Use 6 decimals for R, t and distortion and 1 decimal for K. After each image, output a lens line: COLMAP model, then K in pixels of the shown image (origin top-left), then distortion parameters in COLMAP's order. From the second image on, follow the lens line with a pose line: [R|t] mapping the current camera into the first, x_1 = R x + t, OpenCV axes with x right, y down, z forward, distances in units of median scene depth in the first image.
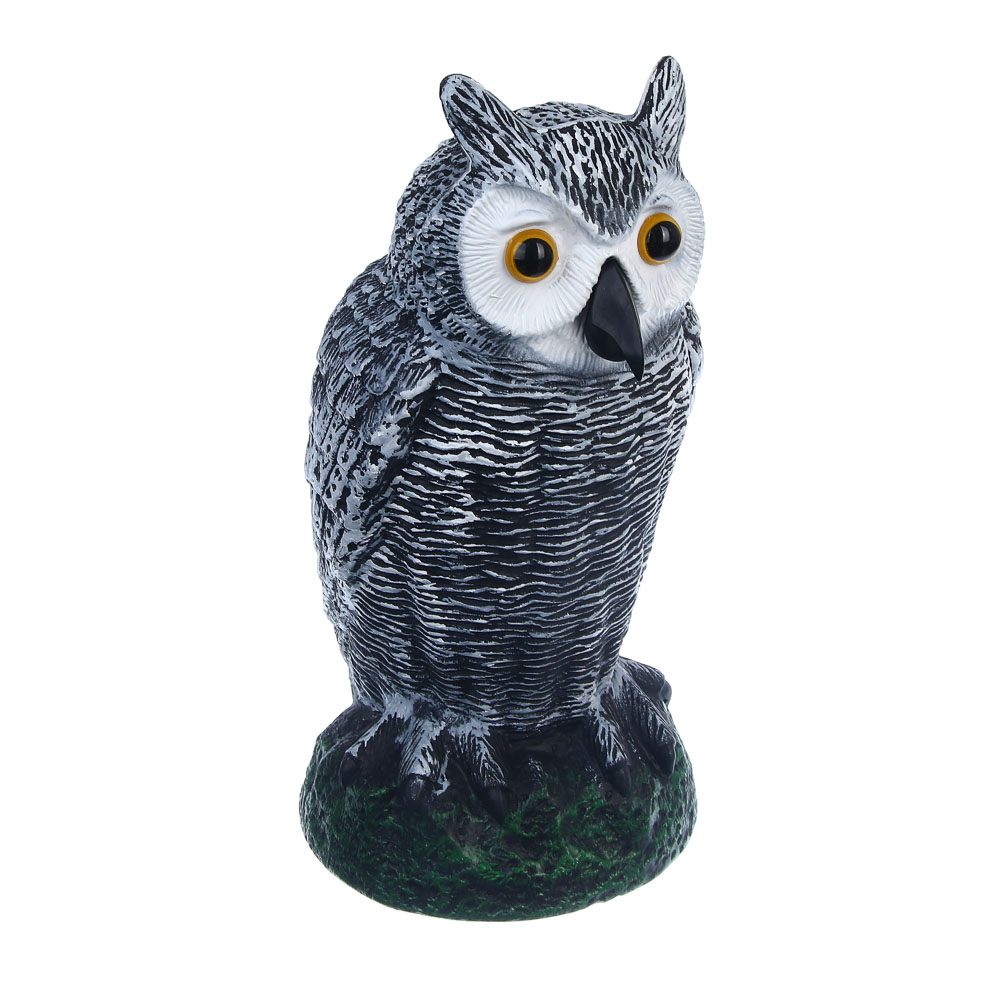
lens RADIAL K [[2688.5, 0, 440.9], [0, 2688.5, 449.3], [0, 0, 1]] dist [0.099634, 0.371310]
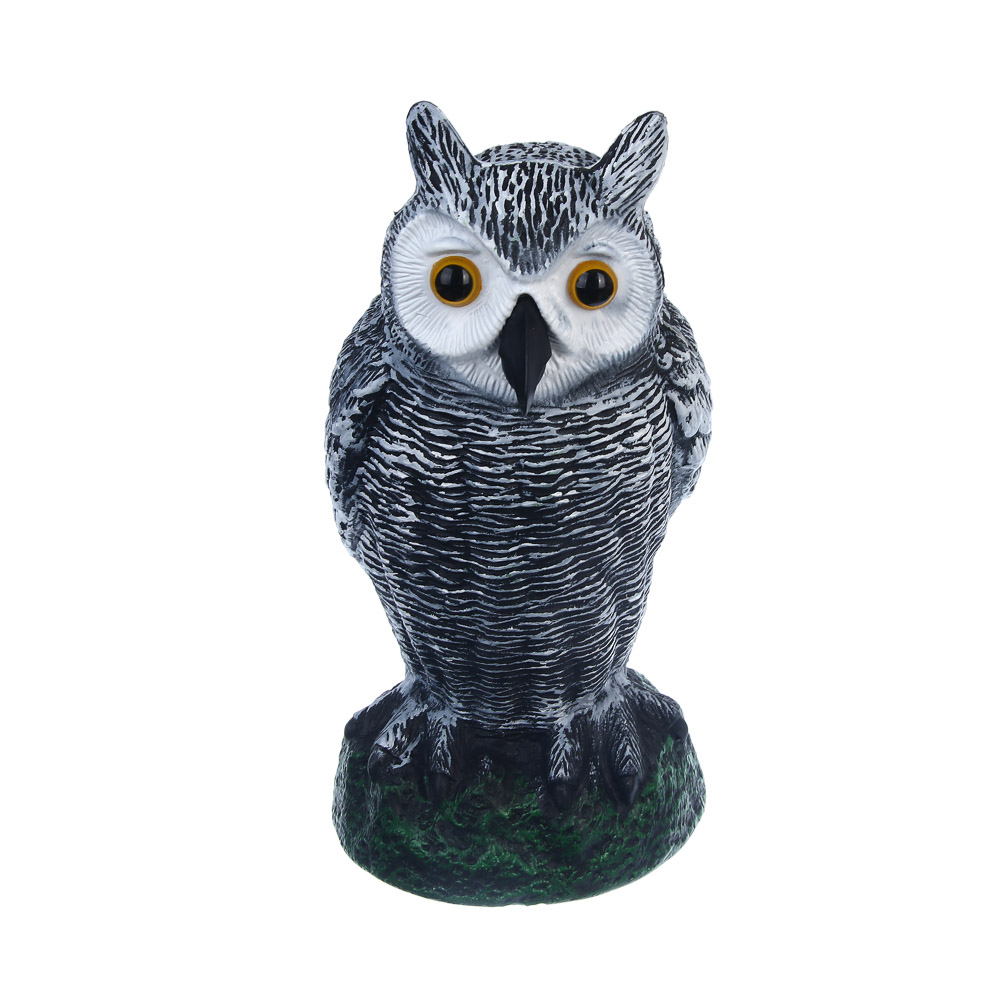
lens RADIAL K [[2502.7, 0, 500.0], [0, 2502.7, 500.0], [0, 0, 1]] dist [0.094964, 0.442878]
pose [[0.895557, 0.185900, -0.404251, 0.448619], [-0.174468, 0.982495, 0.065305, -0.053200], [0.409315, 0.012045, 0.912314, 0.108750]]
